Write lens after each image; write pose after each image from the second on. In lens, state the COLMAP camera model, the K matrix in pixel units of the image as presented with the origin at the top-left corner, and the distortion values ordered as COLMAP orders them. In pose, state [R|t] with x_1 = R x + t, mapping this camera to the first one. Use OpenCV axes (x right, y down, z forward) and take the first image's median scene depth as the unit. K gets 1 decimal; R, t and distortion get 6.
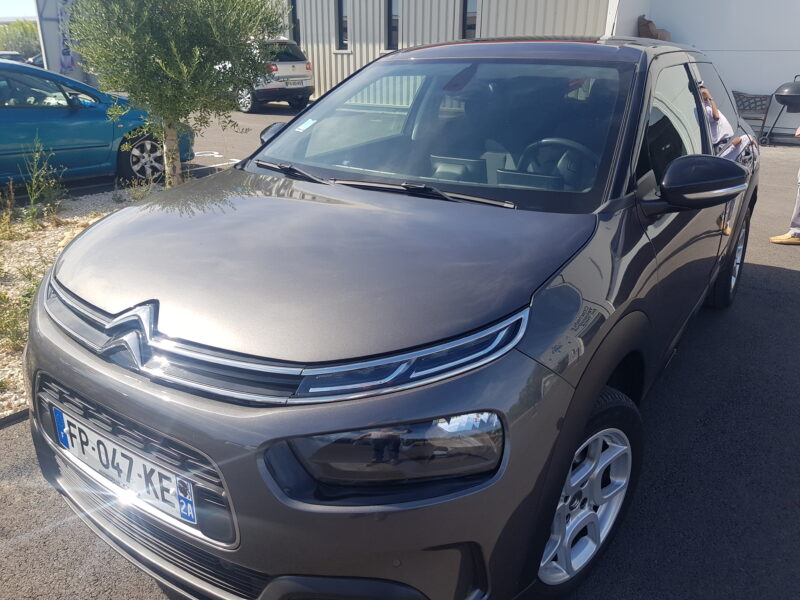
lens RADIAL K [[574.7, 0, 400.0], [0, 574.7, 300.0], [0, 0, 1]] dist [0.082053, -0.136202]
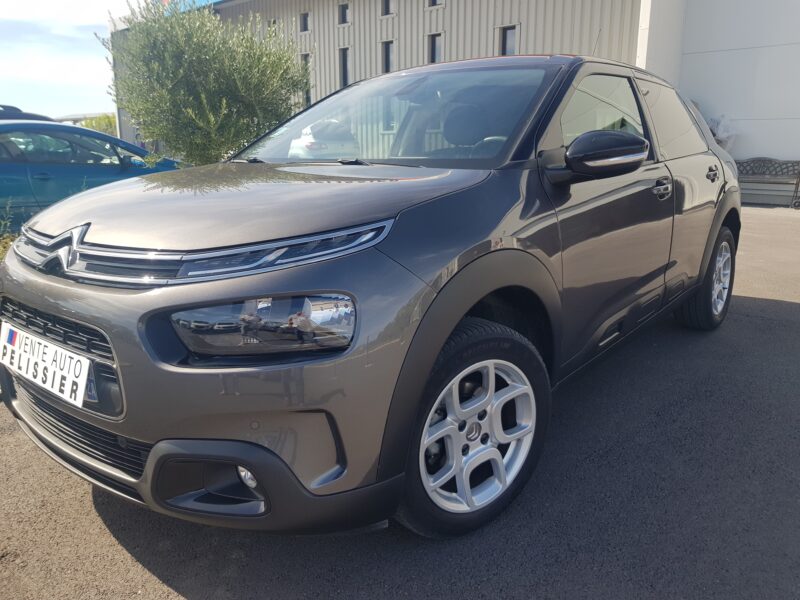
lens RADIAL K [[564.6, 0, 400.0], [0, 564.6, 300.0], [0, 0, 1]] dist [0.106391, -0.165946]
pose [[0.997447, 0.011399, -0.070492, 0.231227], [-0.019383, 0.993333, -0.113643, 0.219317], [0.068727, 0.114720, 0.991018, -0.069137]]
